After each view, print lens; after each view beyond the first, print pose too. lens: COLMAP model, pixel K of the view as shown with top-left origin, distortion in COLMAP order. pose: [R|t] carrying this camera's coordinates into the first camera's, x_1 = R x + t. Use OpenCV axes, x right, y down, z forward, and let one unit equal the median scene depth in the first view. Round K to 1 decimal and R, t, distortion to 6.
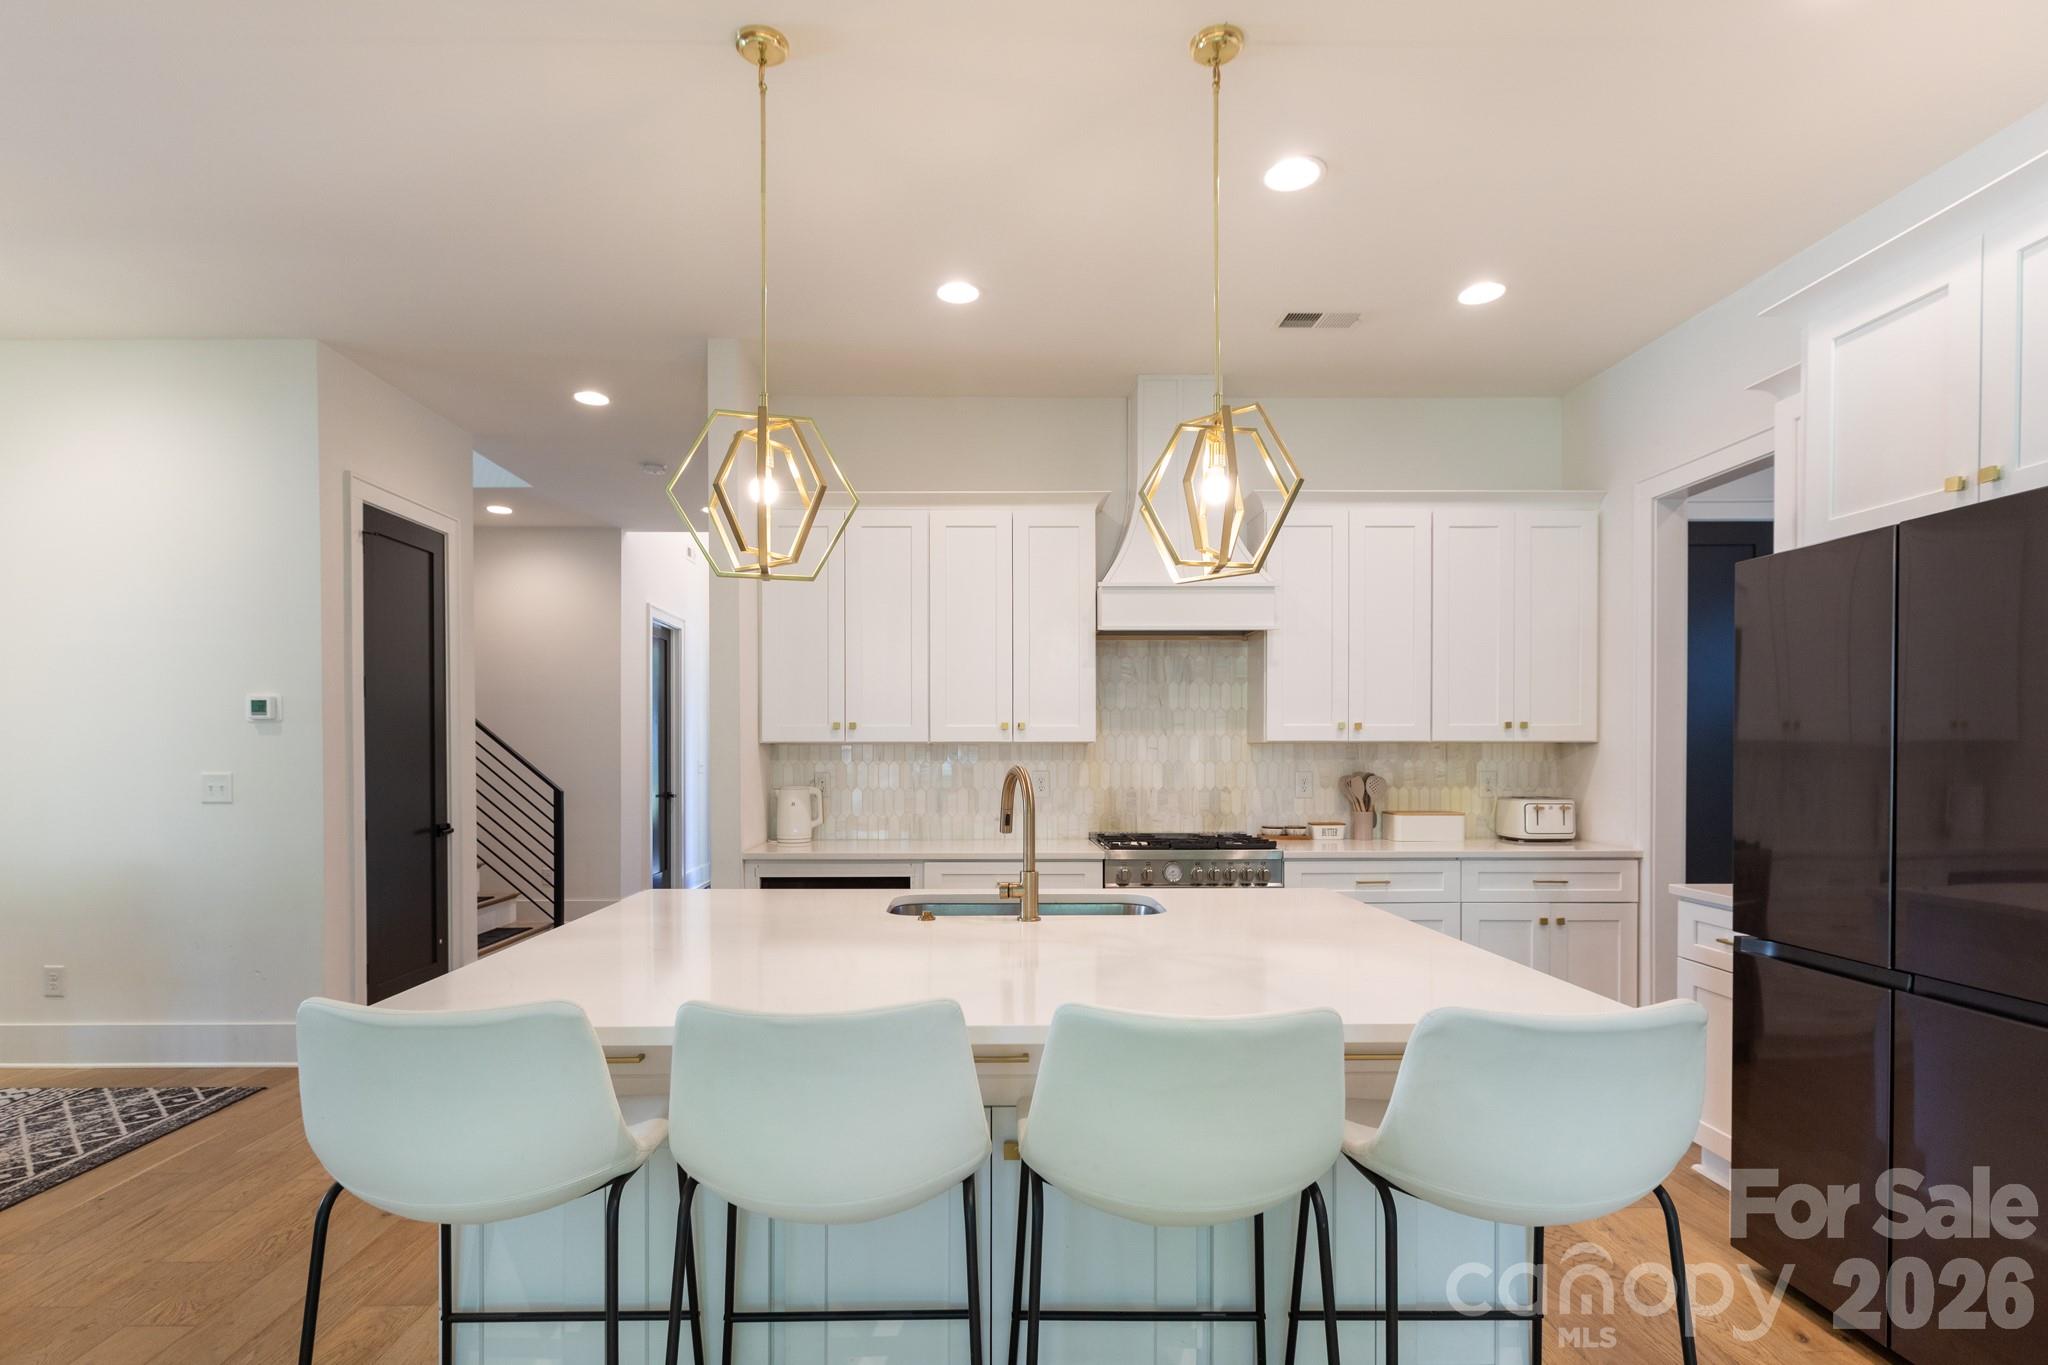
lens RADIAL K [[1010.7, 0, 968.3], [0, 1010.7, 761.1], [0, 0, 1]] dist [-0.000322, -0.000312]
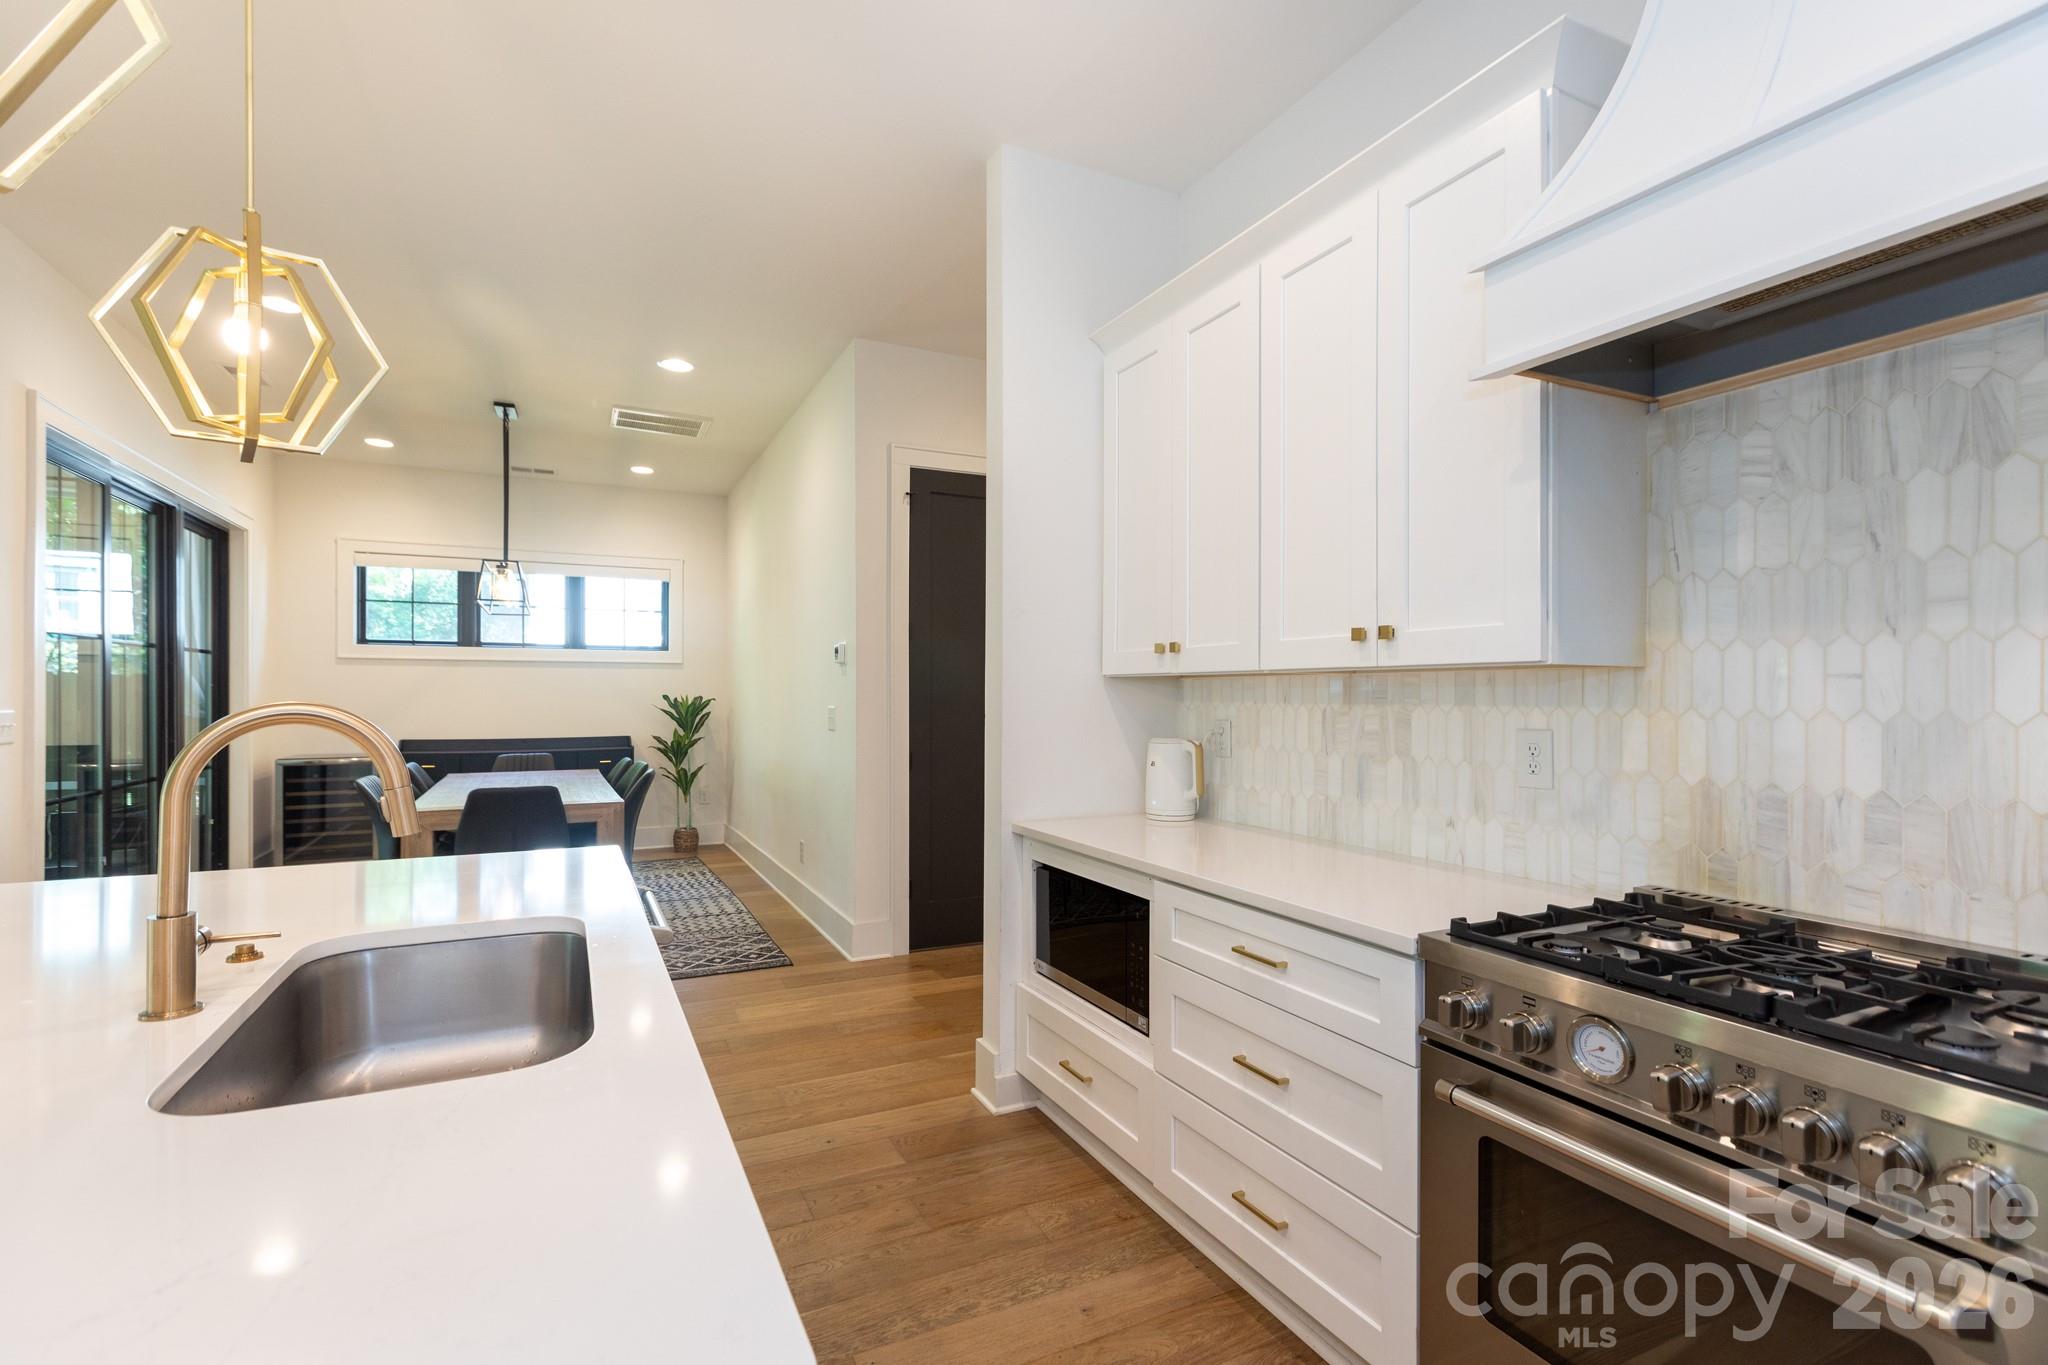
lens RADIAL K [[923.6, 0, 1028.9], [0, 923.6, 692.3], [0, 0, 1]] dist [0.002325, -0.000304]
pose [[0.435721, -0.000129, -0.900082, 0.361257], [-0.013337, 0.999889, -0.006600, -0.001378], [0.899983, 0.014880, 0.435671, 0.643230]]
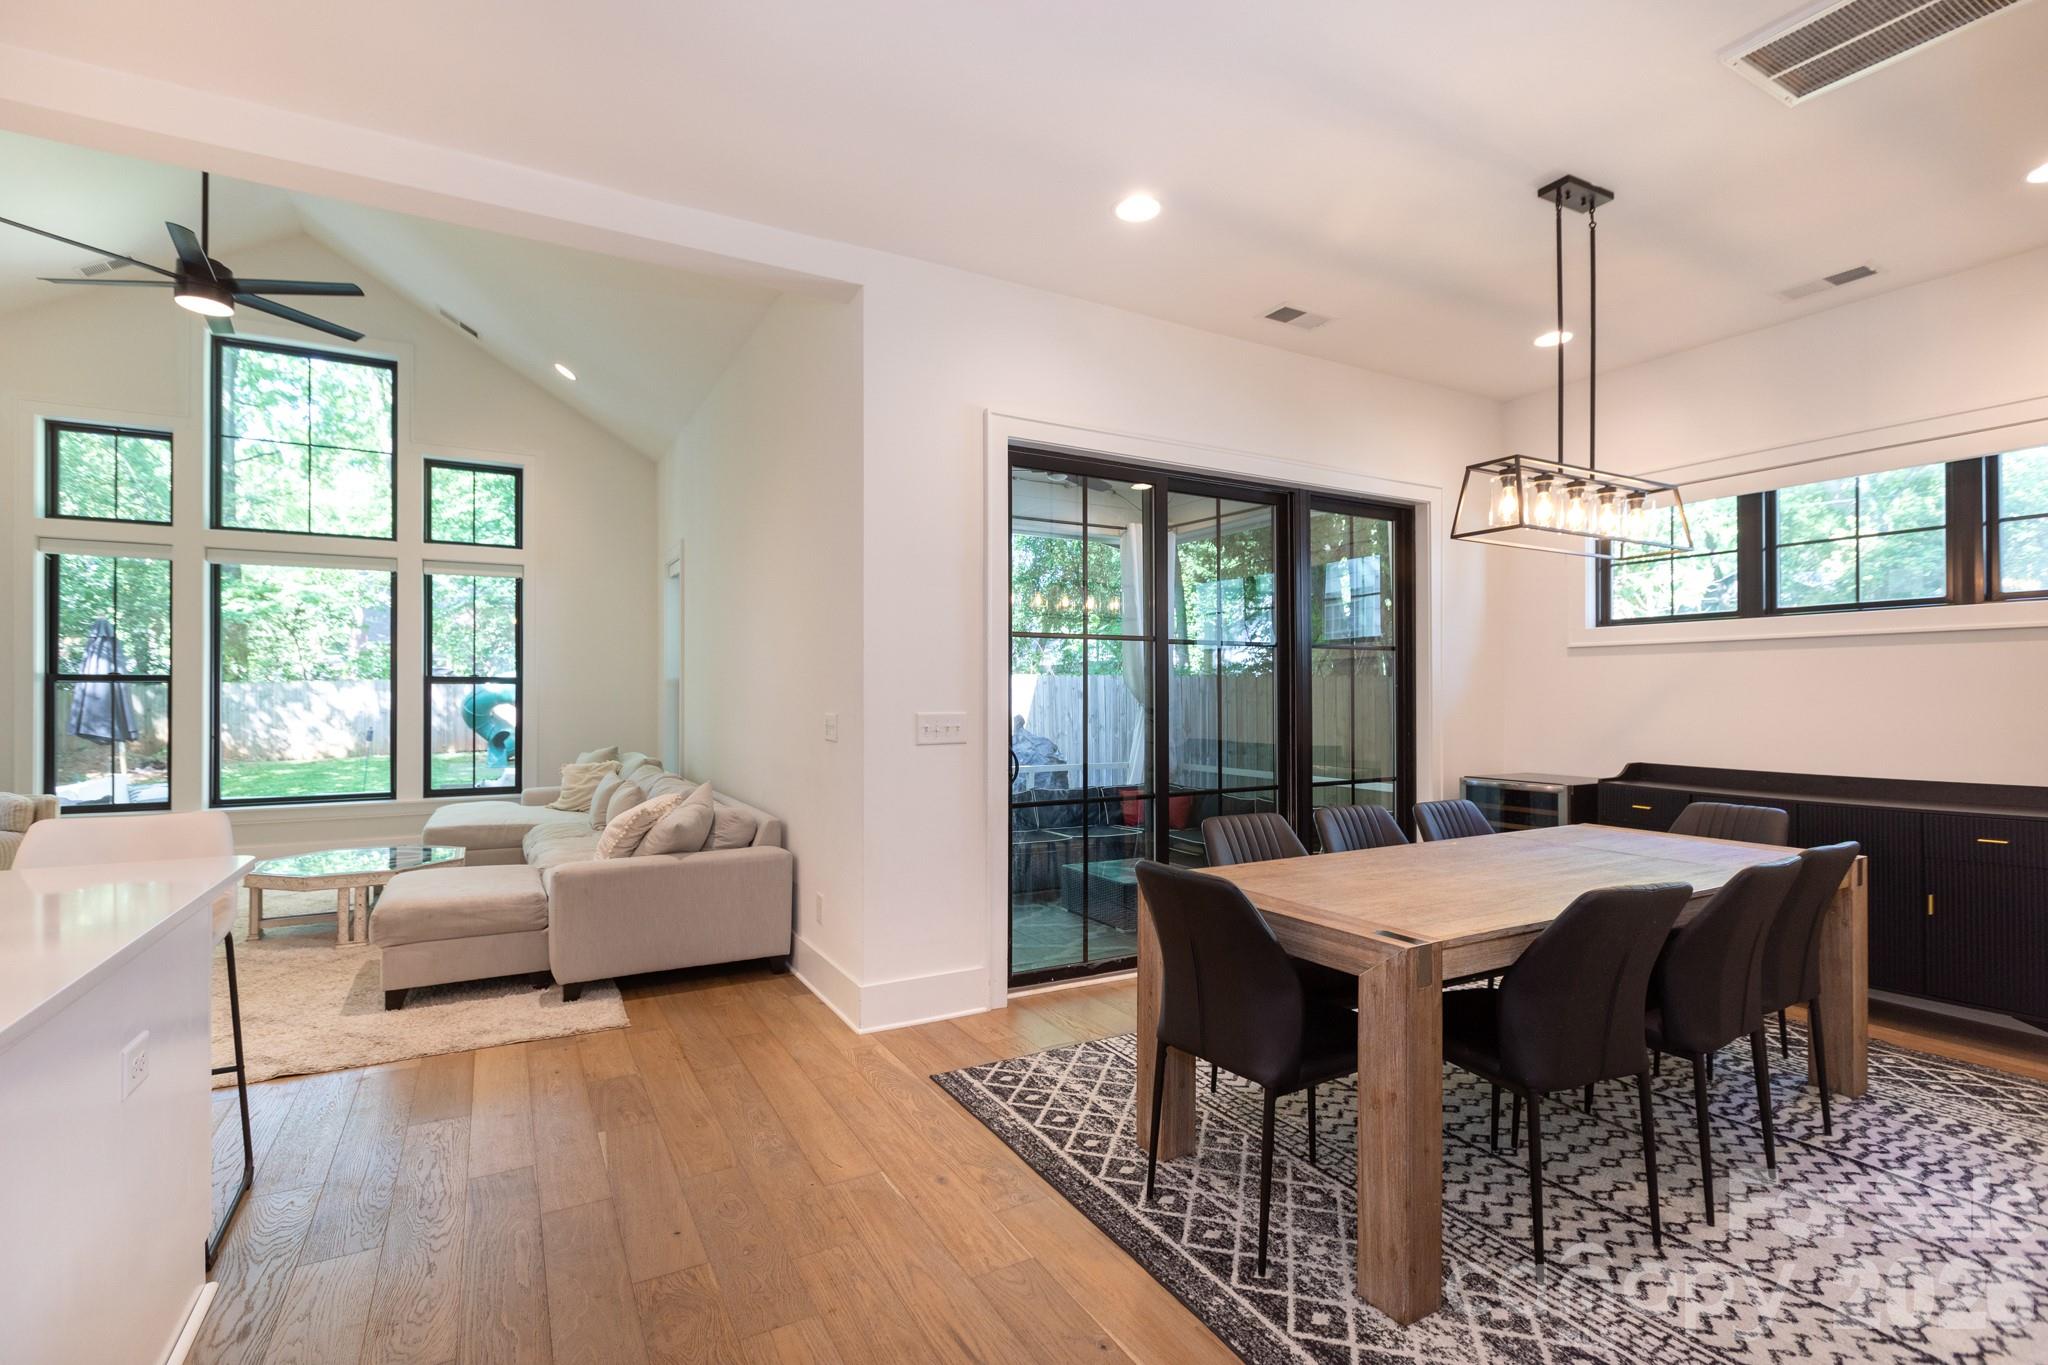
lens RADIAL K [[934.2, 0, 1020.3], [0, 934.2, 694.0], [0, 0, 1]] dist [-0.003250, -0.000645]
pose [[-0.871566, 0.002691, -0.490271, -0.315767], [-0.004339, 0.999903, 0.013202, -0.006334], [0.490259, 0.013634, -0.871470, 0.929488]]
